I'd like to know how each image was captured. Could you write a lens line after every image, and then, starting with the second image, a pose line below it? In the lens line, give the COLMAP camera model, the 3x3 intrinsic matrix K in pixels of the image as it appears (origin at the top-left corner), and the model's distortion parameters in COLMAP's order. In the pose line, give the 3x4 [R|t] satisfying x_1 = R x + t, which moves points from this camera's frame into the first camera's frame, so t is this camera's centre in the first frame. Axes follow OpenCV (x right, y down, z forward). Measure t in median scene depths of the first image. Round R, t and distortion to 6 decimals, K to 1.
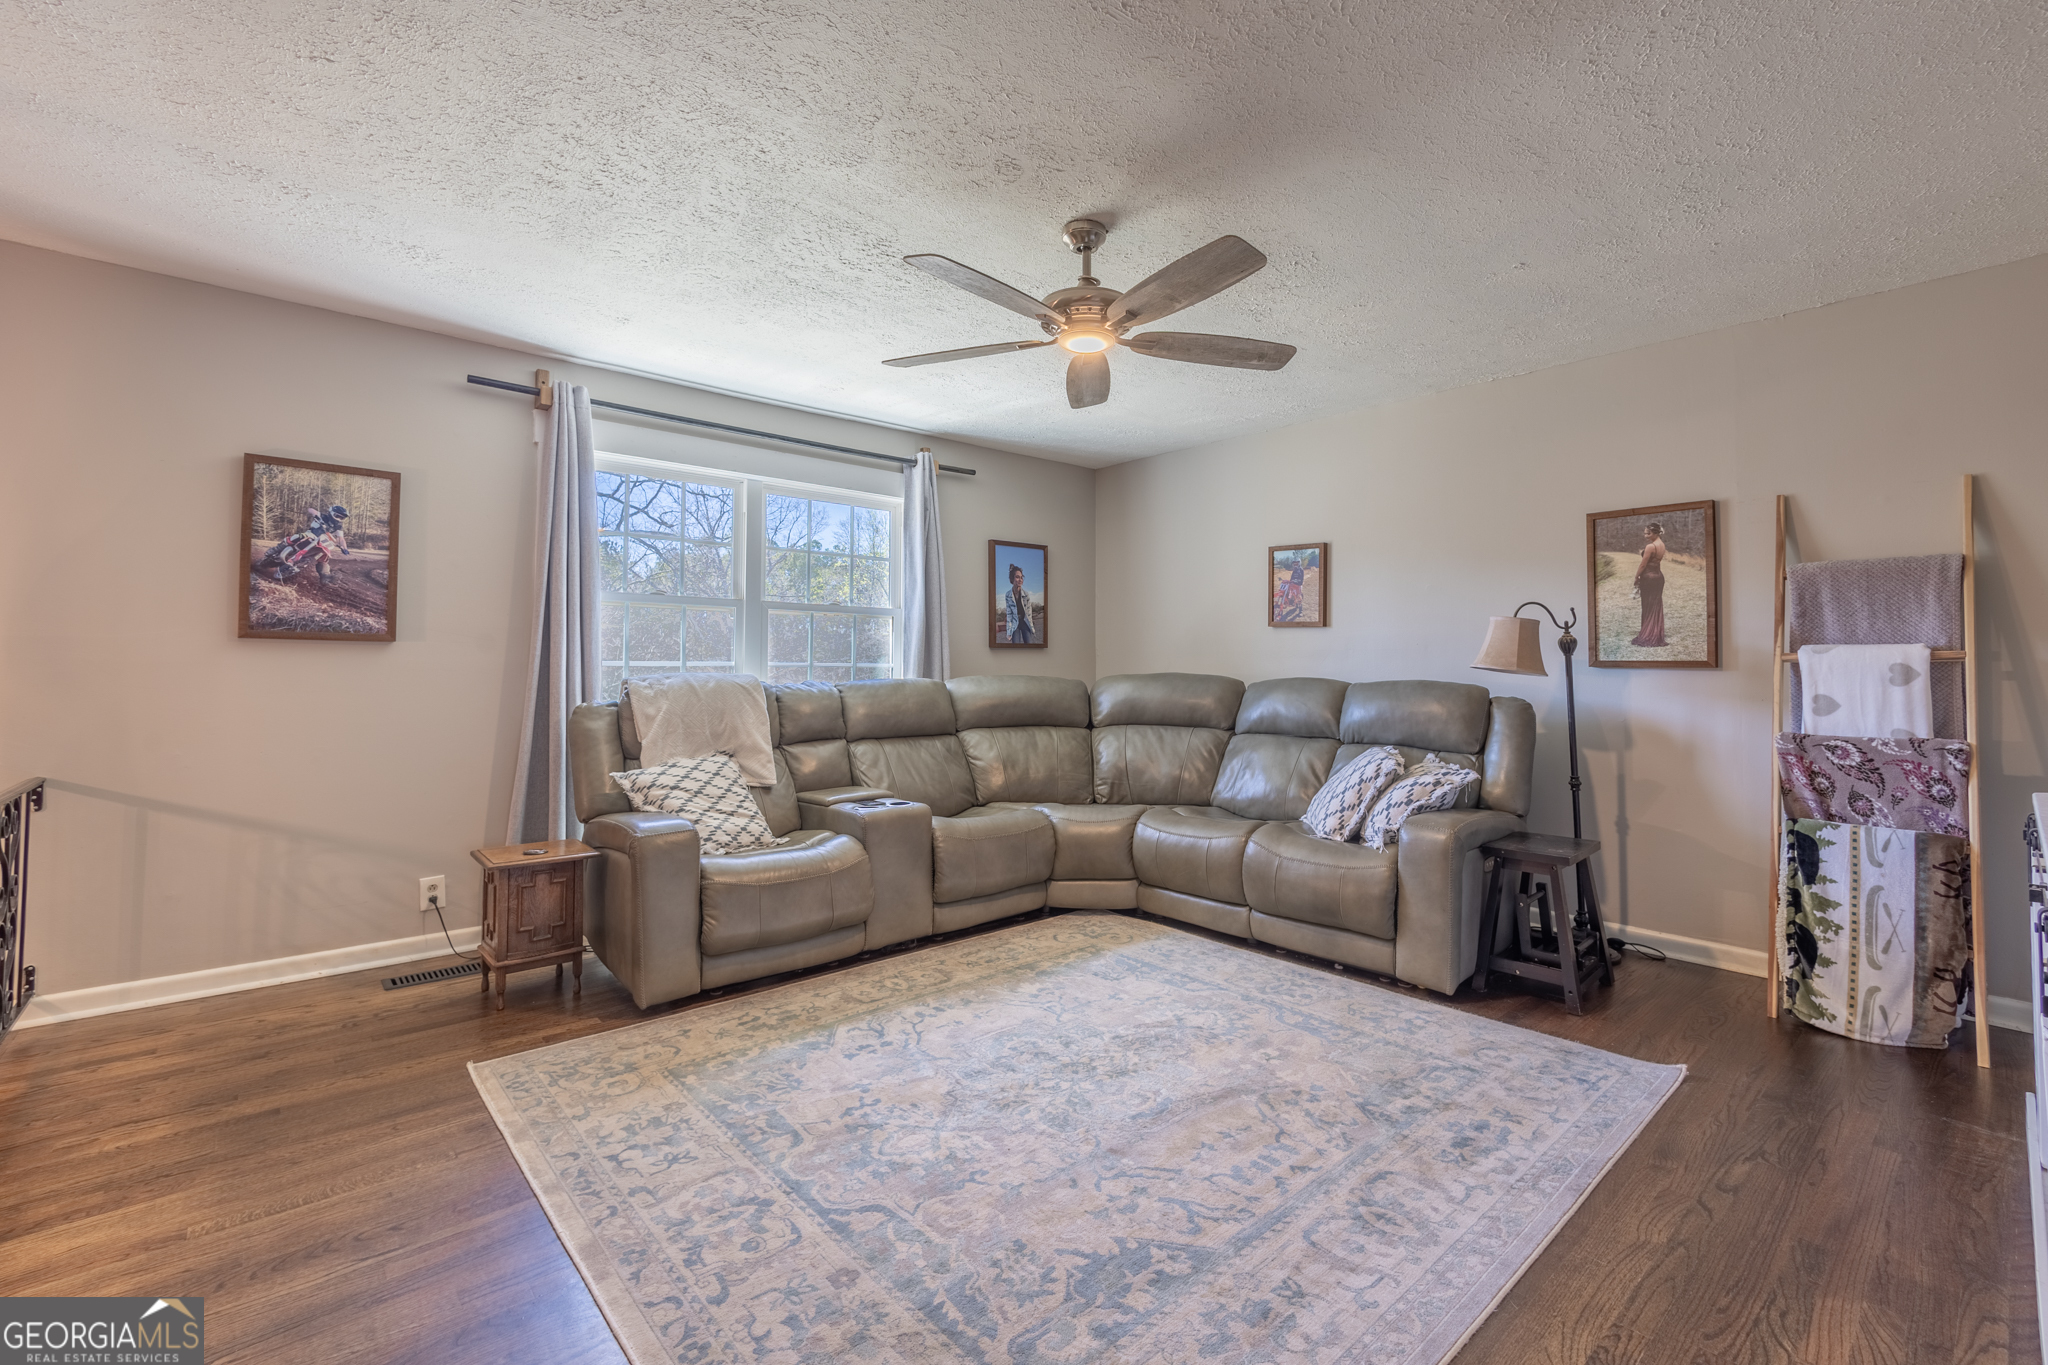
lens RADIAL K [[880.3, 0, 1023.2], [0, 880.3, 664.1], [0, 0, 1]] dist [-0.003344, 0.000234]
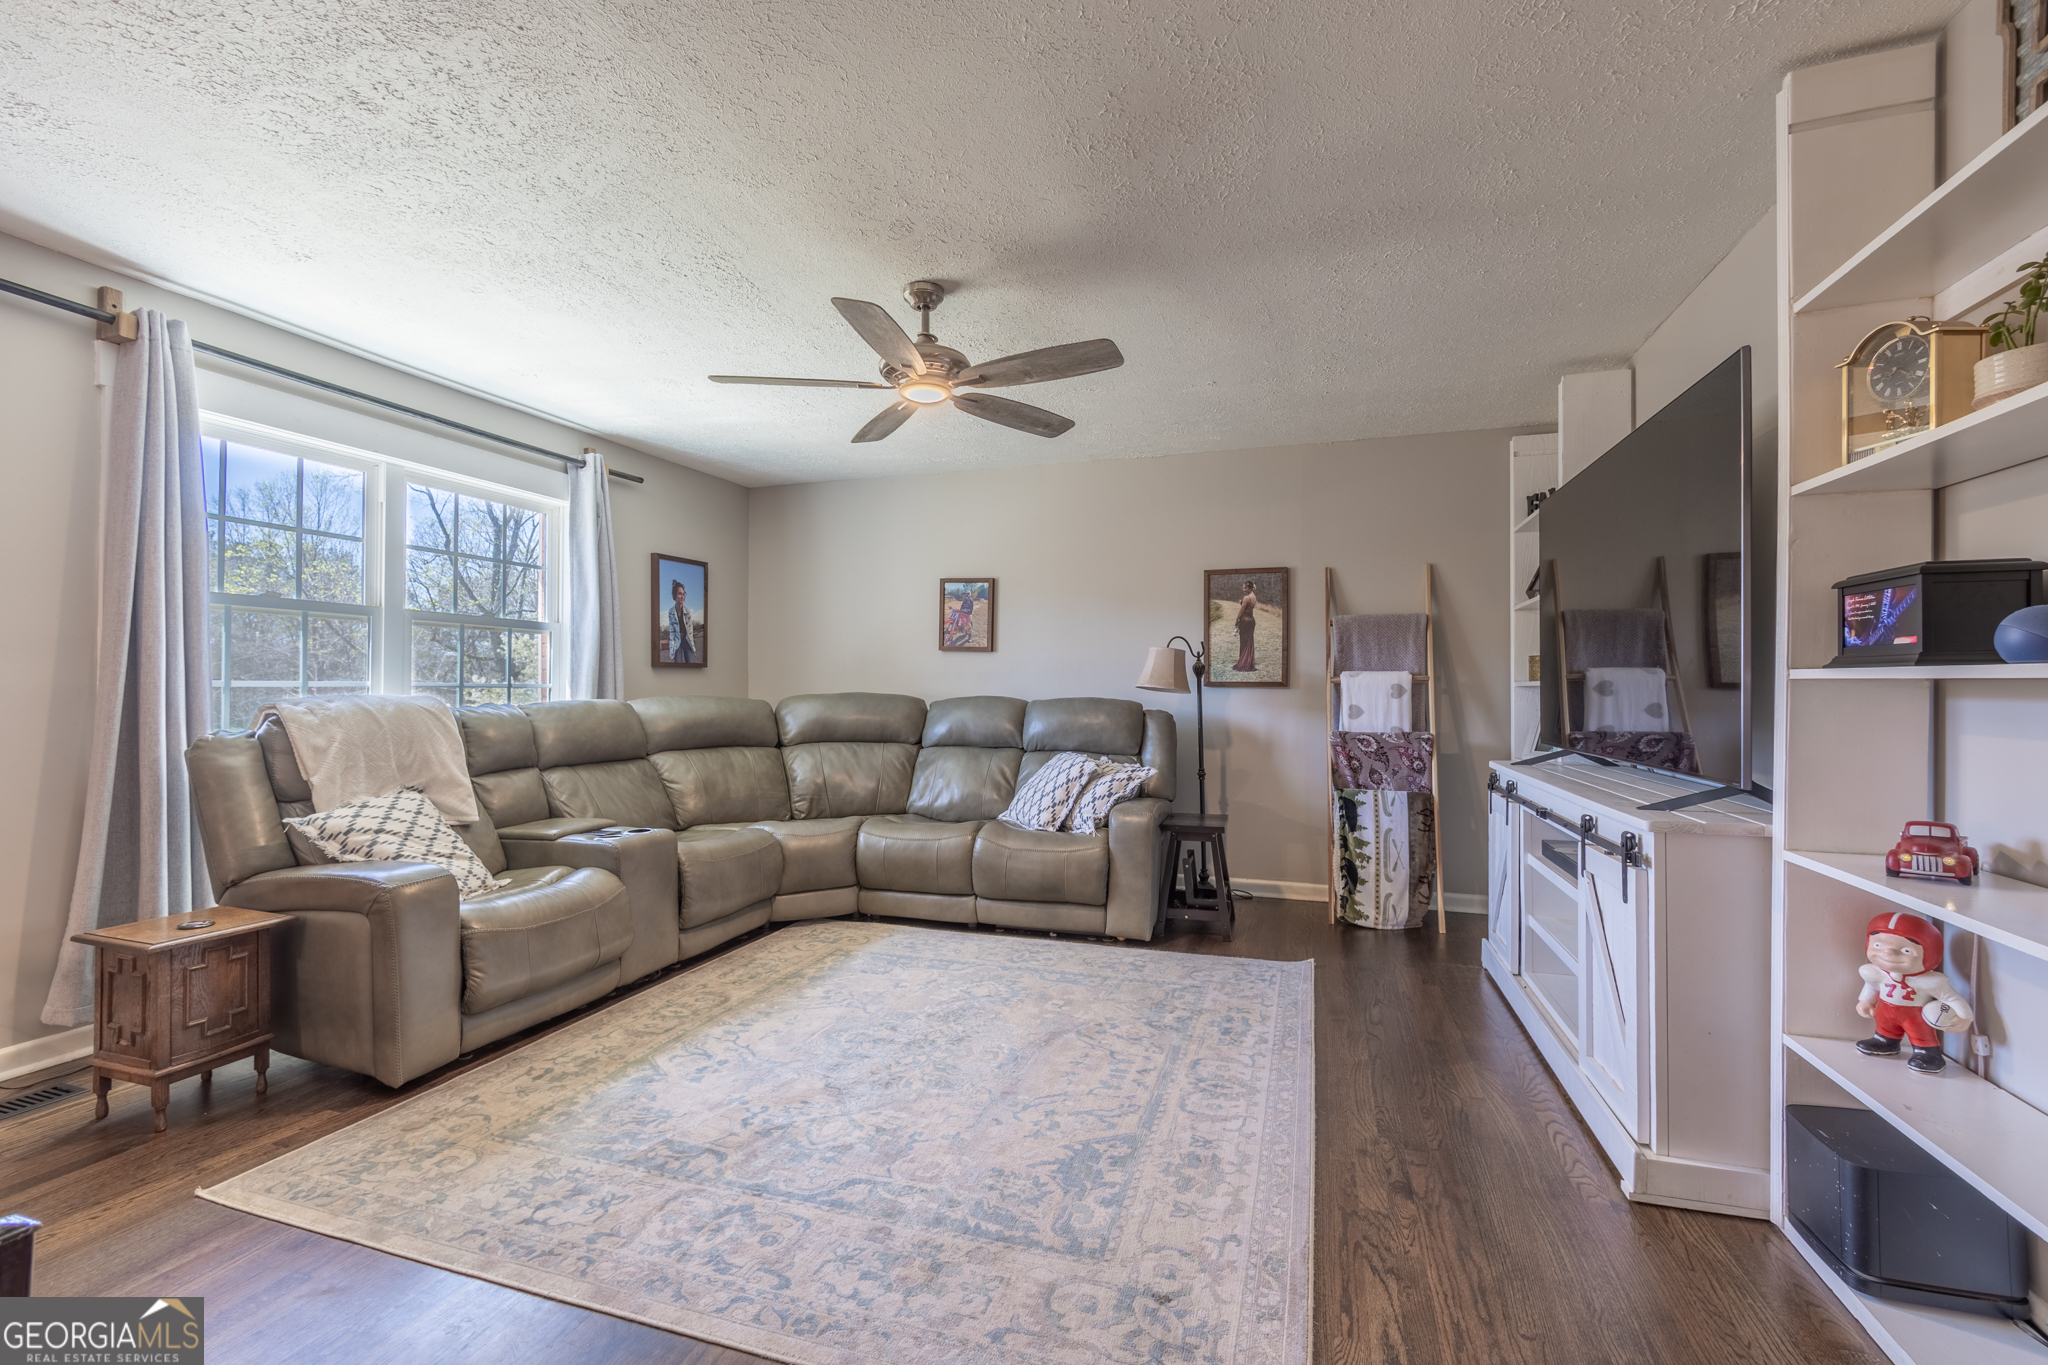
lens RADIAL K [[880.3, 0, 989.4], [0, 880.3, 708.4], [0, 0, 1]] dist [-0.003344, 0.000234]
pose [[0.880435, -0.013309, 0.473981, -0.314325], [0.000020, 0.999607, 0.028029, -0.000747], [-0.474167, -0.024668, 0.880089, -0.017420]]
